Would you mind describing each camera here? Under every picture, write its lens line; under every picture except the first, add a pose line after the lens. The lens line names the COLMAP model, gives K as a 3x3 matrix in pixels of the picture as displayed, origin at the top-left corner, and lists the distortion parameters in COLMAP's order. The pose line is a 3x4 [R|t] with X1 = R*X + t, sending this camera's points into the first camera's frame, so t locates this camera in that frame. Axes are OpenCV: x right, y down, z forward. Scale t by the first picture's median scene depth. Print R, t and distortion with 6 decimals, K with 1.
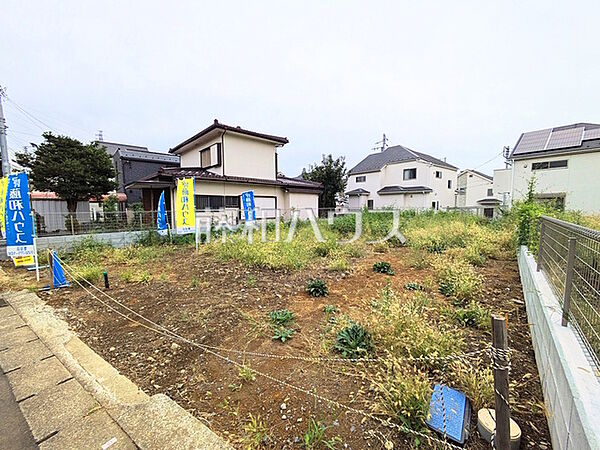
lens RADIAL K [[237.4, 0, 300.2], [0, 237.4, 225.5], [0, 0, 1]] dist [0.000825, 0.000282]
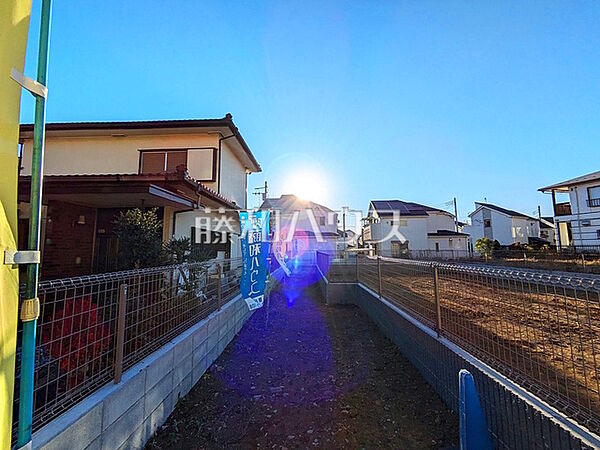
lens RADIAL K [[237.4, 0, 301.3], [0, 237.4, 226.2], [0, 0, 1]] dist [0.000825, 0.000282]
pose [[0.709315, 0.067974, 0.701607, -0.472056], [0.062872, 0.985271, -0.159020, -0.020782], [-0.702082, 0.156907, 0.694594, 0.333160]]
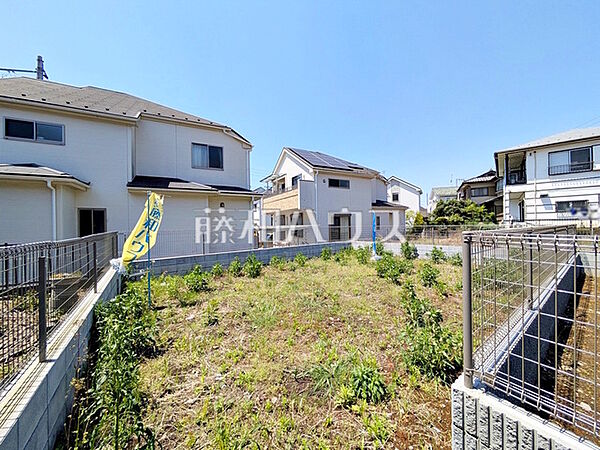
lens RADIAL K [[237.4, 0, 301.9], [0, 237.4, 224.2], [0, 0, 1]] dist [0.000825, 0.000282]
pose [[0.185744, 0.012121, 0.982523, 0.058251], [0.096780, 0.994836, -0.030569, -0.066290], [-0.977820, 0.100767, 0.183612, 0.905001]]
